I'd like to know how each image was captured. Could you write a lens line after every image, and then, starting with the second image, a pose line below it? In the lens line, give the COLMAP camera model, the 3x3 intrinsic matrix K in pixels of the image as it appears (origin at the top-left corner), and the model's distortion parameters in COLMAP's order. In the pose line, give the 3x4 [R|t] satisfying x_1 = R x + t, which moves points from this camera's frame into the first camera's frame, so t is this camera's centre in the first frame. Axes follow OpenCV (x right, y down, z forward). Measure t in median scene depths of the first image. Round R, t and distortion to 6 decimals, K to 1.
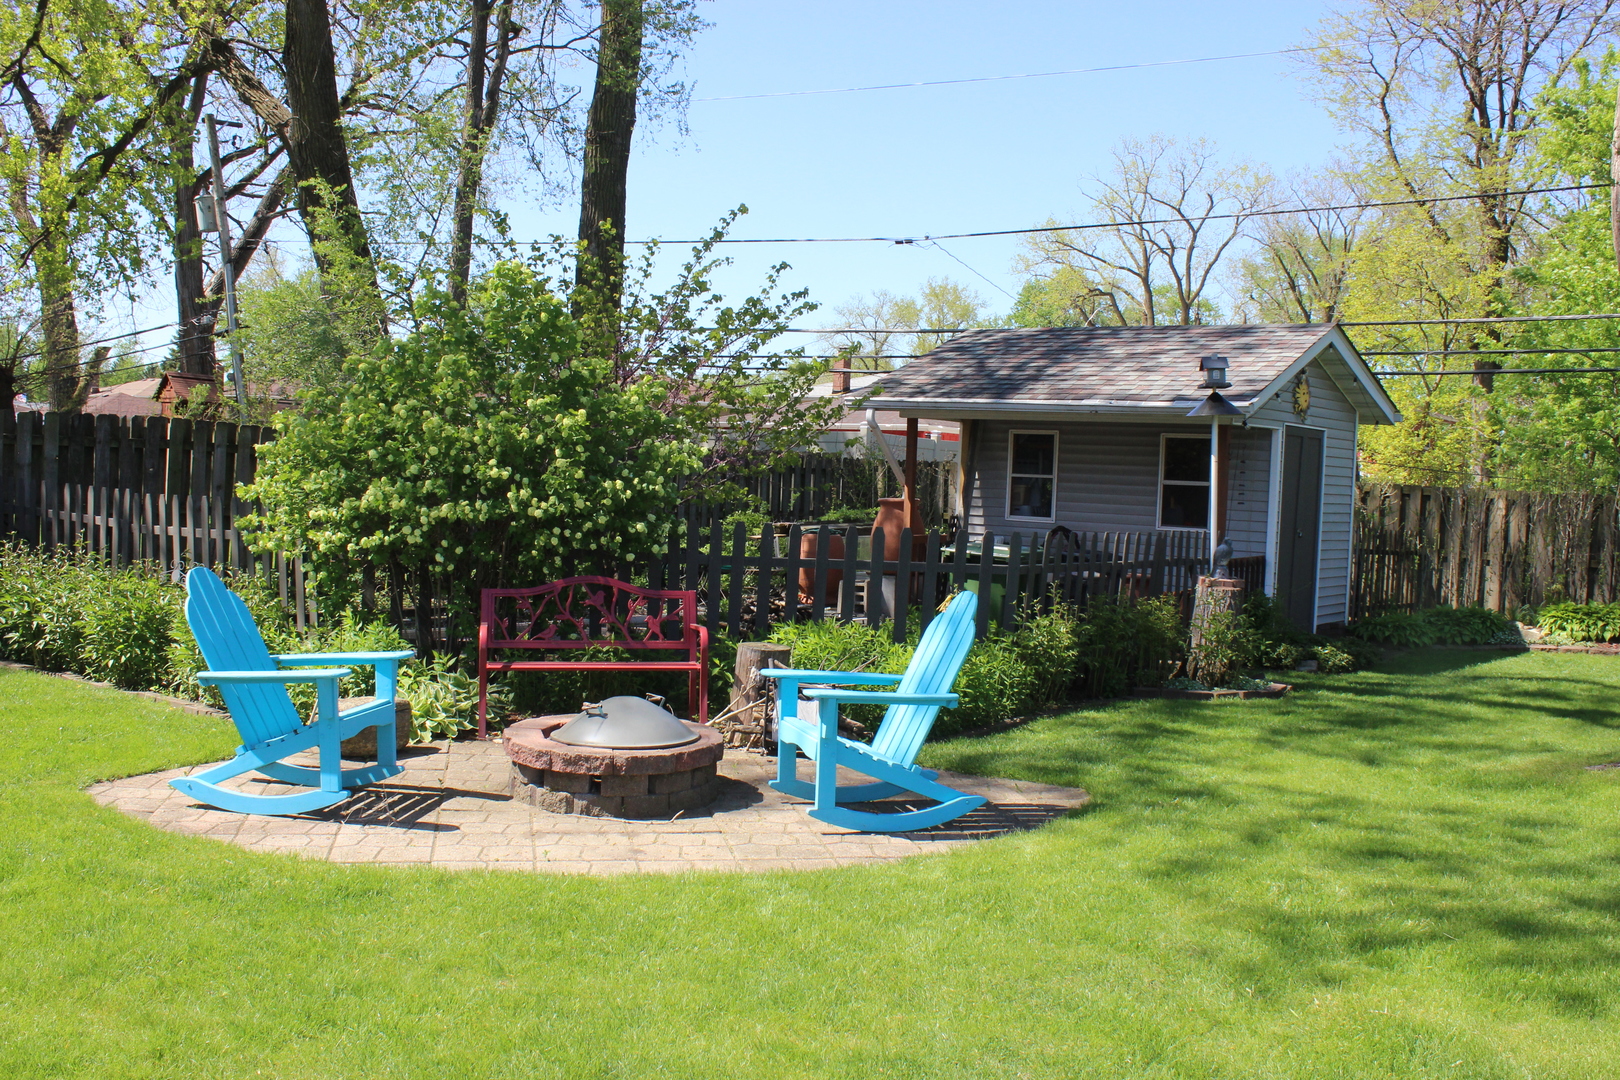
lens RADIAL K [[1606.3, 0, 810.0], [0, 1606.3, 540.0], [0, 0, 1]] dist [-0.230983, 0.344405]
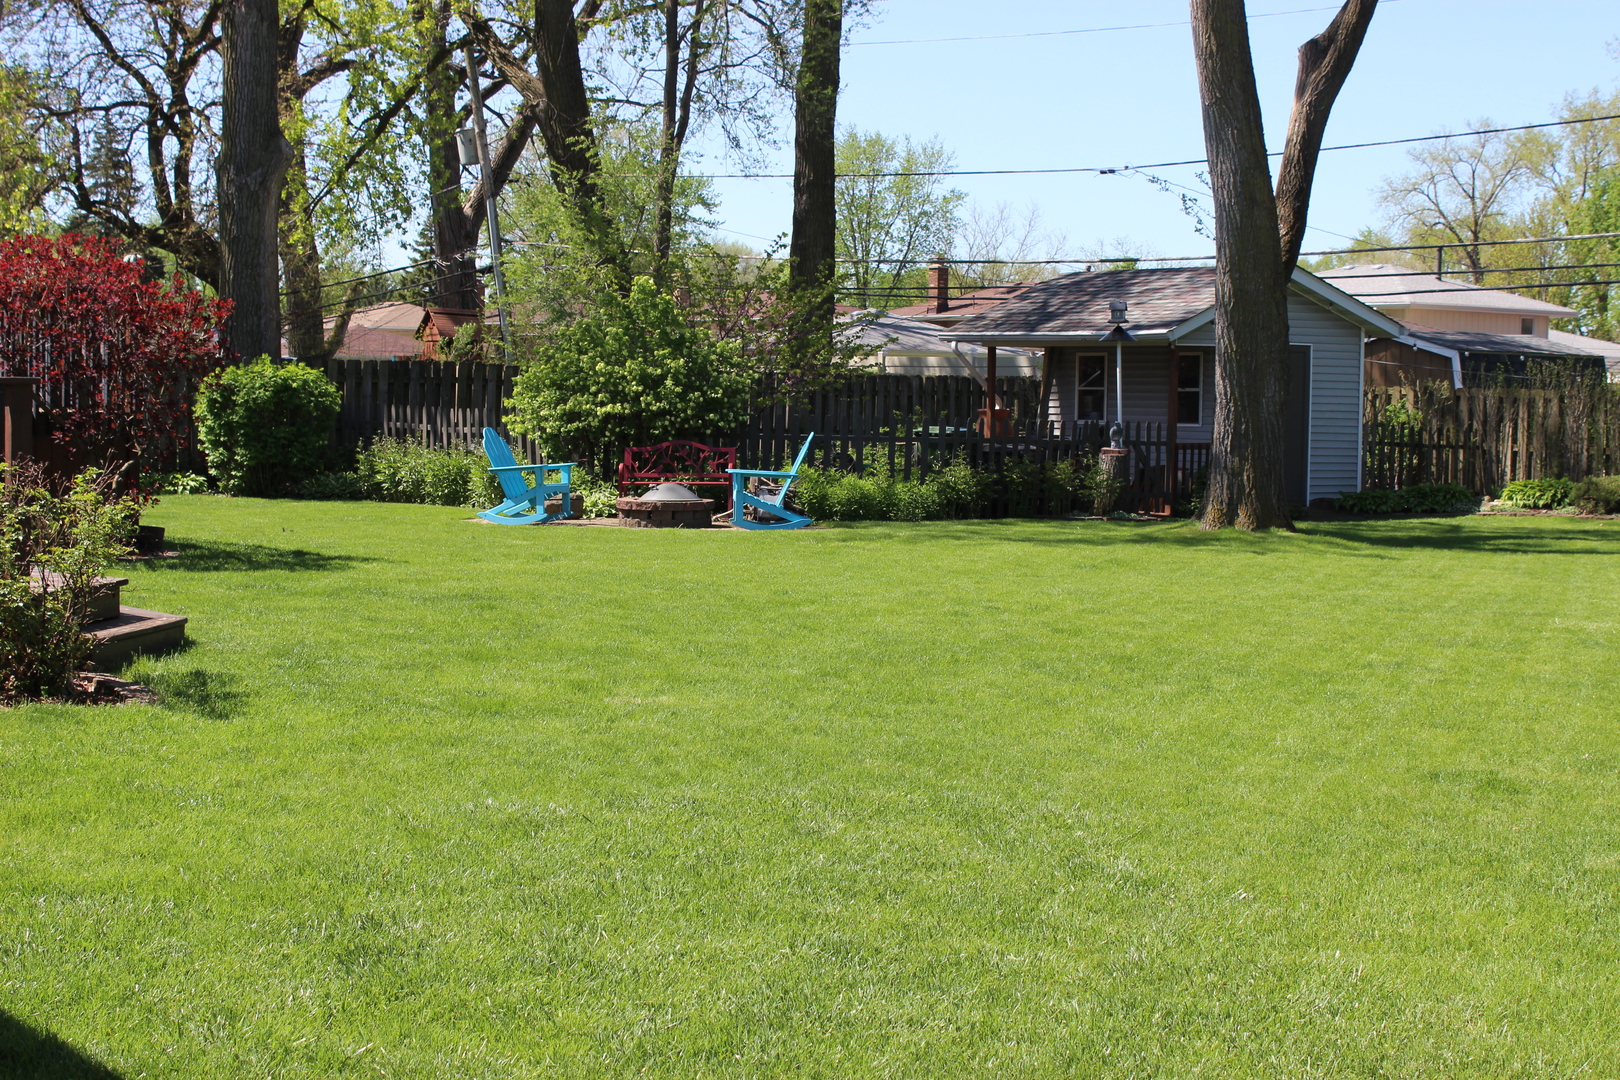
lens RADIAL K [[3229.9, 0, 810.0], [0, 3229.9, 540.0], [0, 0, 1]] dist [-0.010691, 0.014039]
pose [[0.966853, -0.016581, -0.254794, 0.785923], [0.014604, 0.999847, -0.009651, 0.142125], [0.254915, 0.005610, 0.966947, -2.139212]]
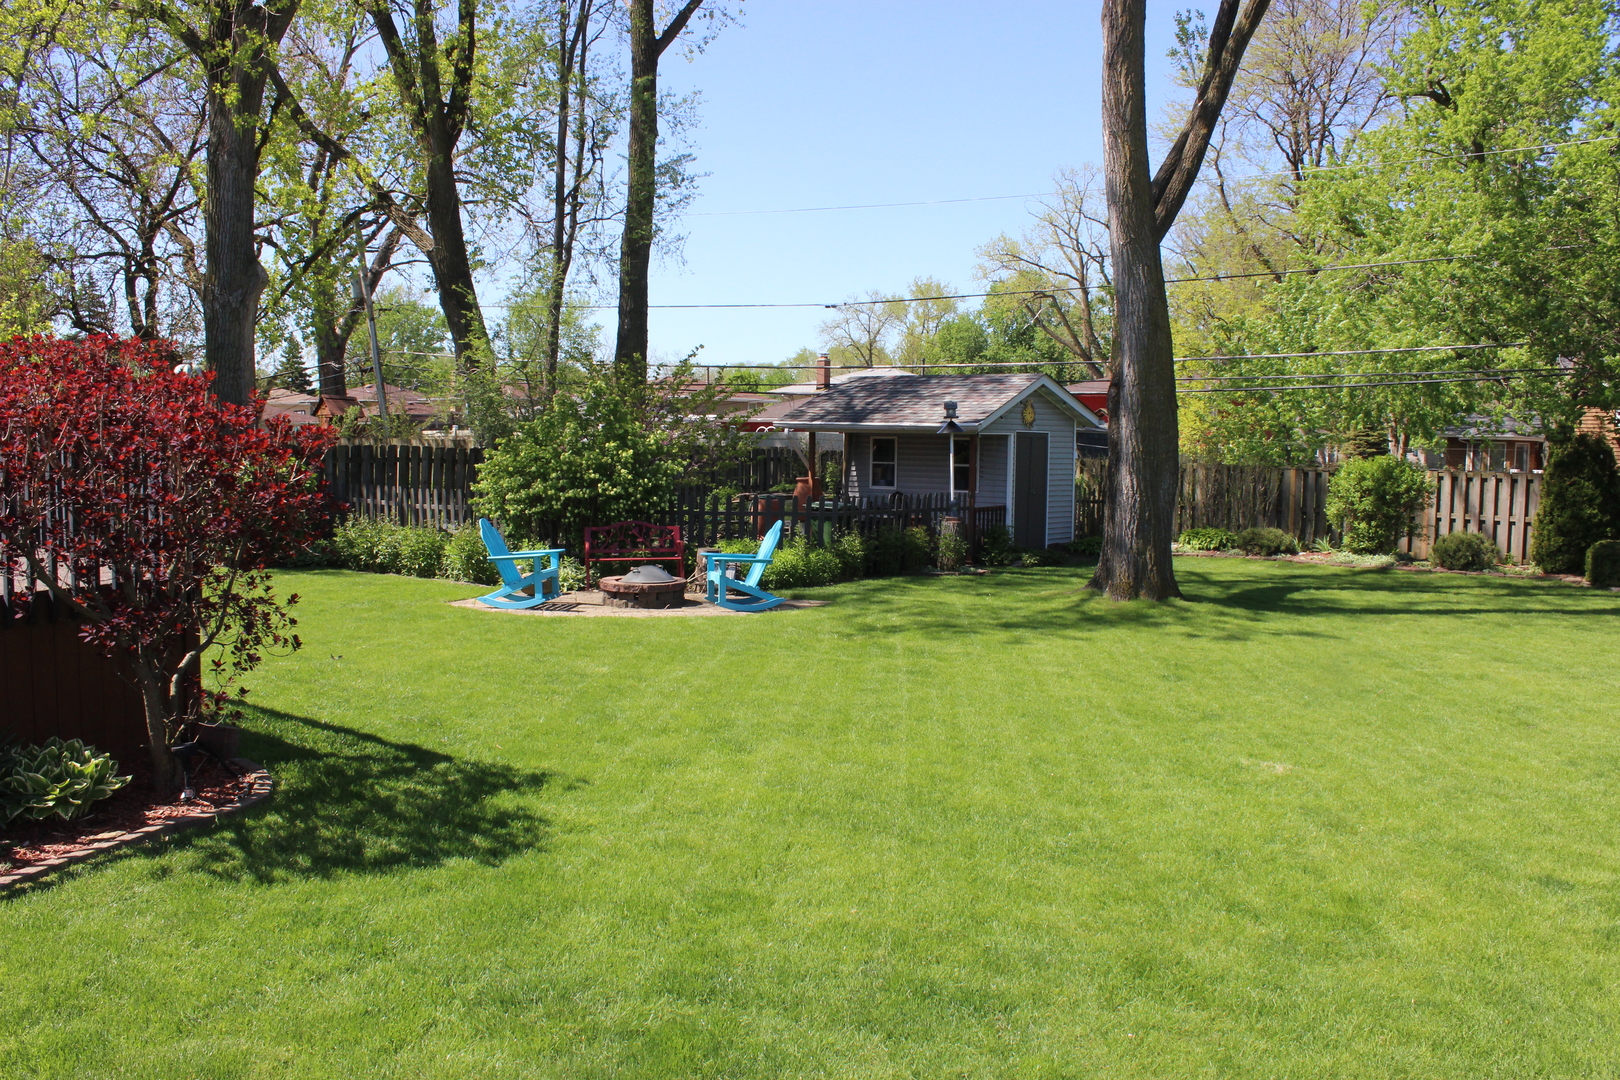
lens RADIAL K [[1487.8, 0, 810.0], [0, 1487.8, 540.0], [0, 0, 1]] dist [-0.048878, 0.002255]
pose [[0.999507, -0.024665, -0.019443, 0.117745], [0.025122, 0.999405, 0.023614, 0.004607], [0.018849, -0.024091, 0.999532, -0.855725]]
